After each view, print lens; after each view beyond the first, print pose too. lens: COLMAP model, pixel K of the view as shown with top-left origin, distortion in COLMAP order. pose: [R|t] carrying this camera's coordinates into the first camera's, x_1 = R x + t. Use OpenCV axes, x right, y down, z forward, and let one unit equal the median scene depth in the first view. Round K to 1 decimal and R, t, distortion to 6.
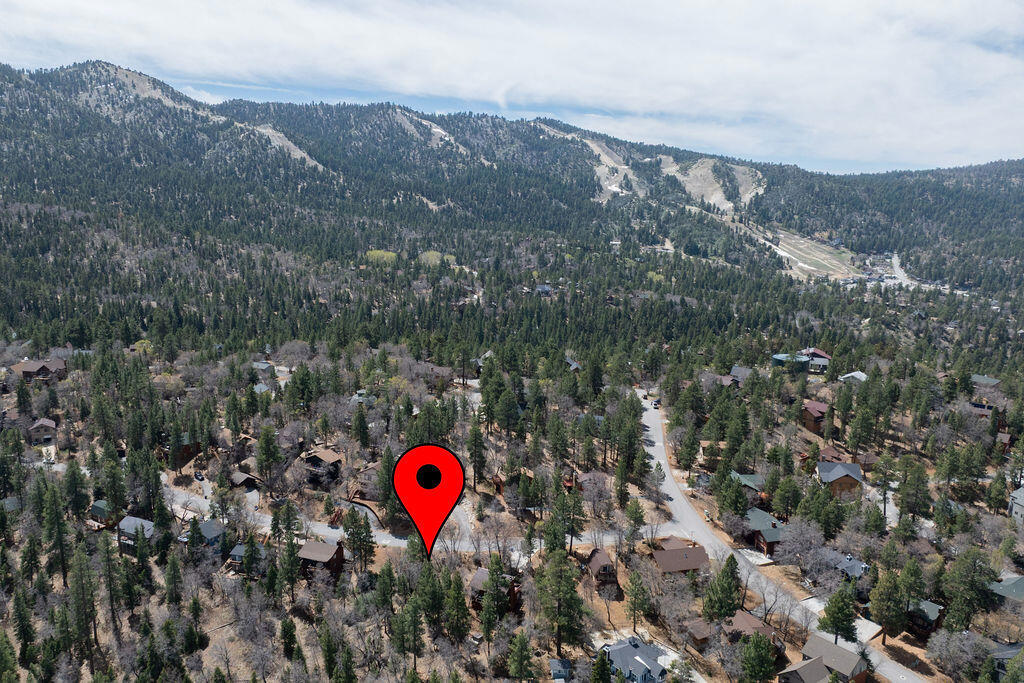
lens RADIAL K [[859.0, 0, 519.4], [0, 859.0, 322.3], [0, 0, 1]] dist [-0.026482, 0.008974]
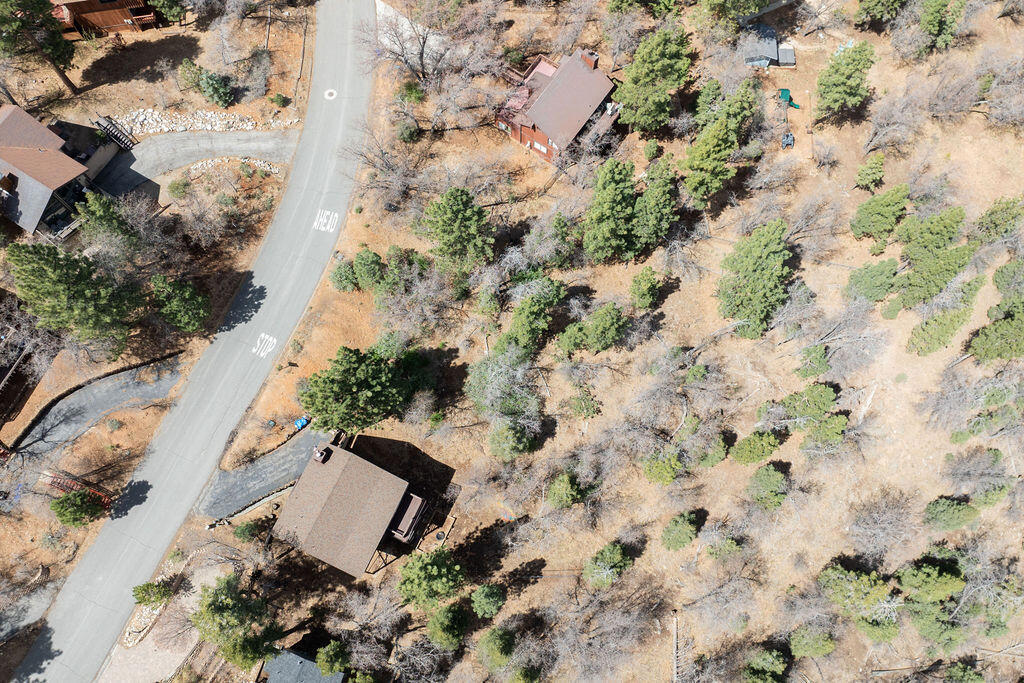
lens RADIAL K [[859.0, 0, 512.8], [0, 859.0, 339.6], [0, 0, 1]] dist [-0.026482, 0.008974]
pose [[0.099861, -0.950394, 0.294581, -0.225550], [0.163196, 0.307697, 0.937385, -0.063913], [-0.981527, -0.045534, 0.185828, 0.743138]]
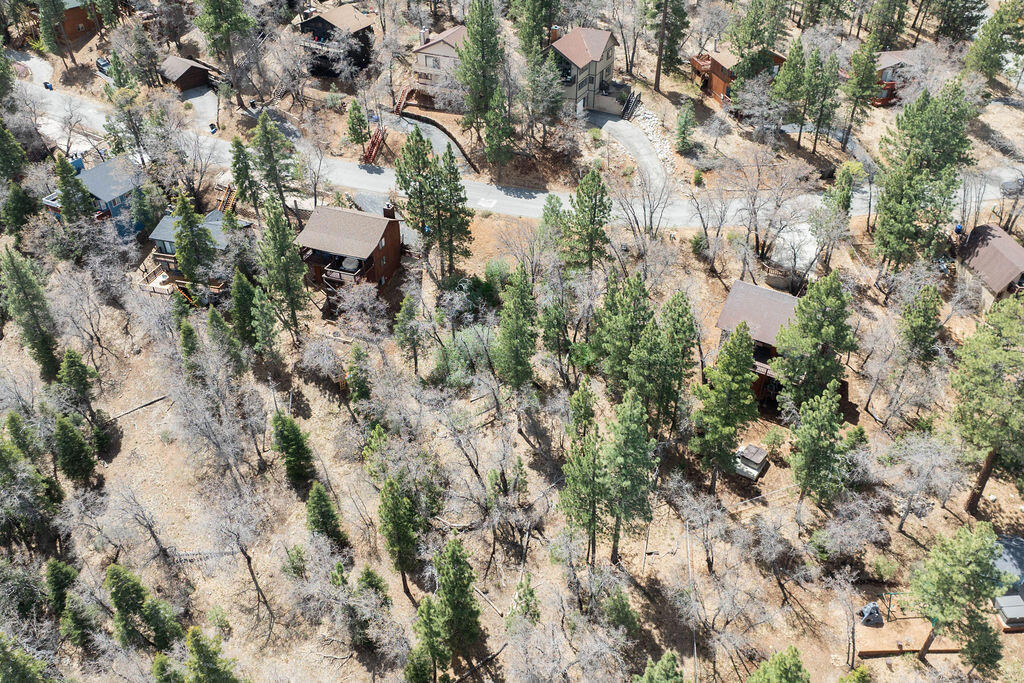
lens RADIAL K [[859.0, 0, 508.7], [0, 859.0, 344.4], [0, 0, 1]] dist [-0.026482, 0.008974]
pose [[0.999241, 0.006119, -0.038482, -0.113142], [0.012430, 0.885945, 0.463623, 0.097891], [0.036929, -0.463749, 0.885197, 0.498042]]
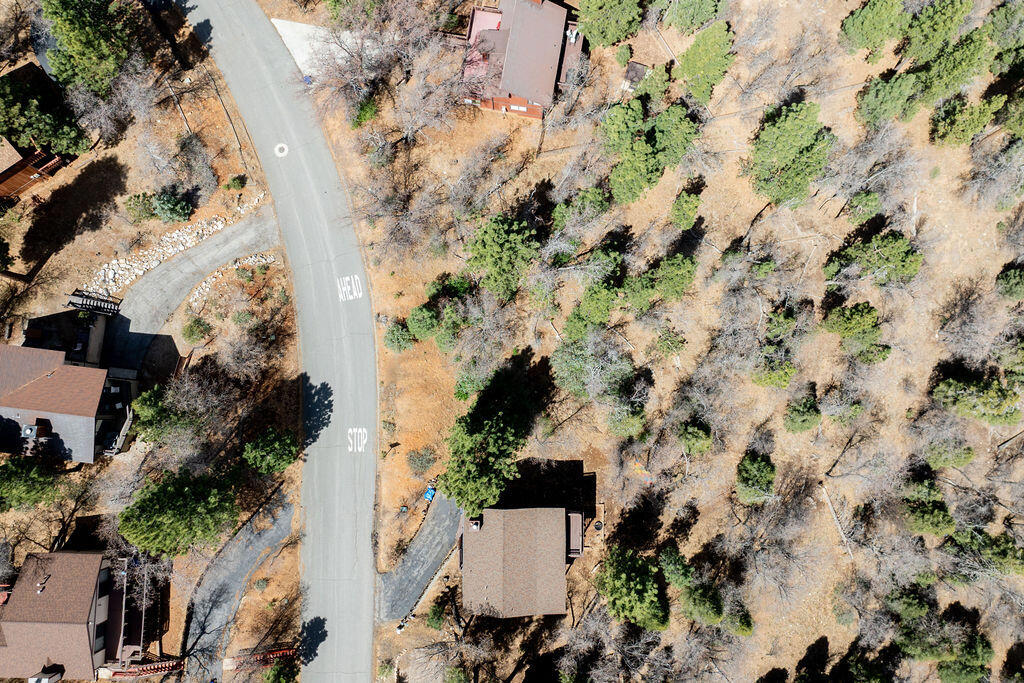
lens RADIAL K [[859.0, 0, 517.6], [0, 859.0, 345.5], [0, 0, 1]] dist [-0.026482, 0.008974]
pose [[-0.329926, -0.941762, 0.065066, -0.147464], [0.152356, 0.014901, 0.988213, -0.071487], [-0.931631, 0.335950, 0.138567, 0.788293]]
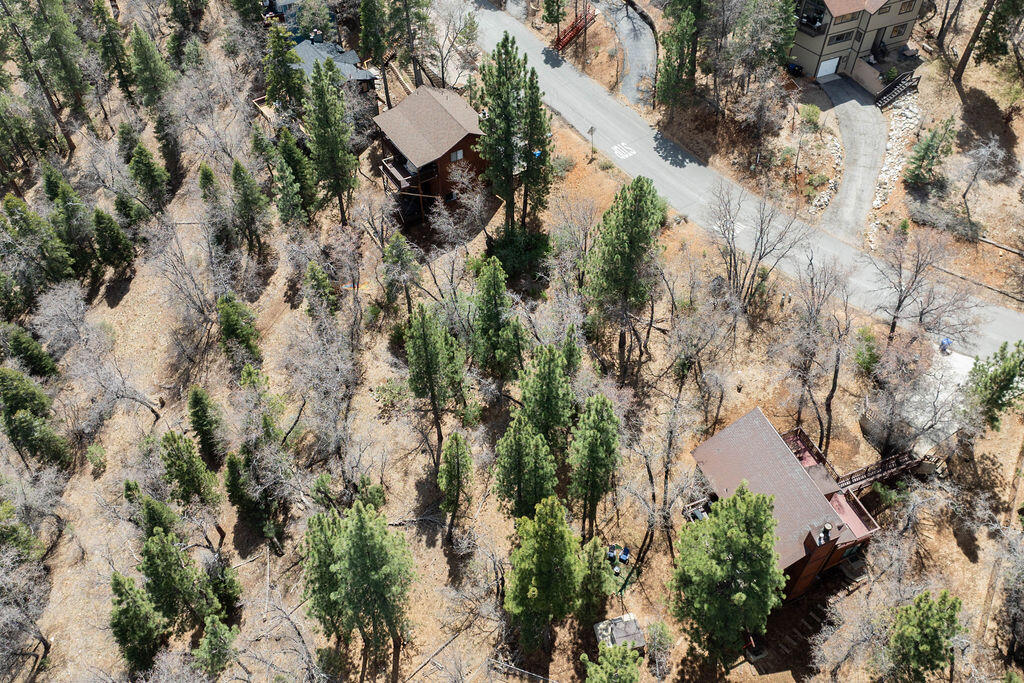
lens RADIAL K [[859.0, 0, 513.3], [0, 859.0, 339.0], [0, 0, 1]] dist [-0.026482, 0.008974]
pose [[0.780649, 0.461366, -0.421579, -0.001792], [-0.098865, 0.757230, 0.645623, 0.077130], [0.617100, -0.462326, 0.636743, 0.630169]]
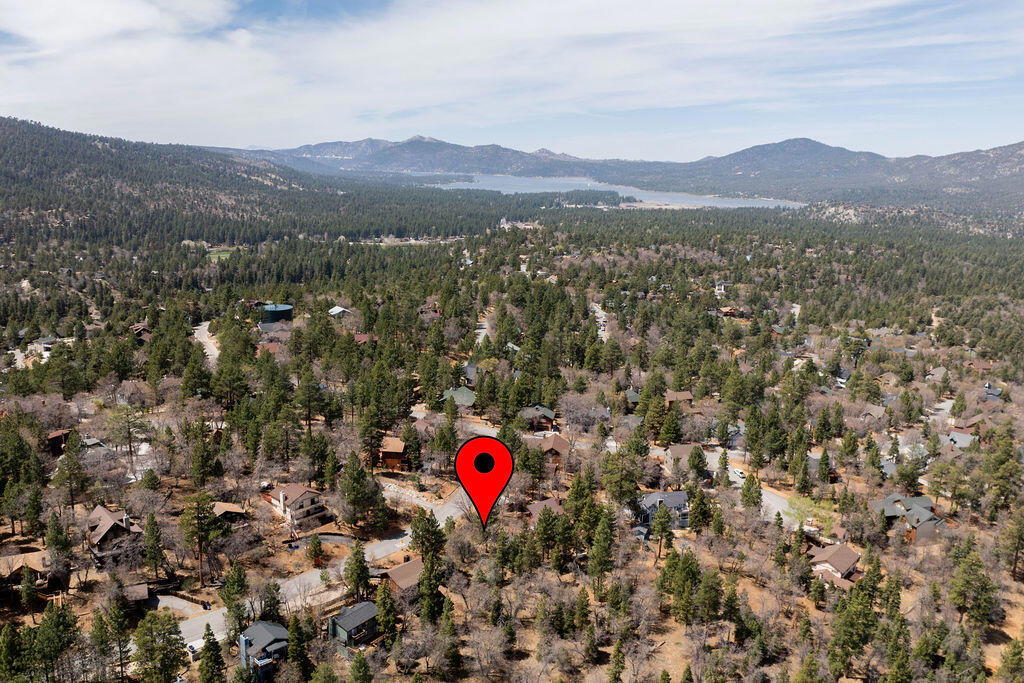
lens RADIAL K [[859.0, 0, 515.8], [0, 859.0, 342.0], [0, 0, 1]] dist [-0.026482, 0.008974]
pose [[0.384380, -0.214834, 0.897830, -0.797963], [0.141882, 0.974739, 0.172494, -0.087937], [-0.912207, 0.061082, 0.405151, 0.448649]]
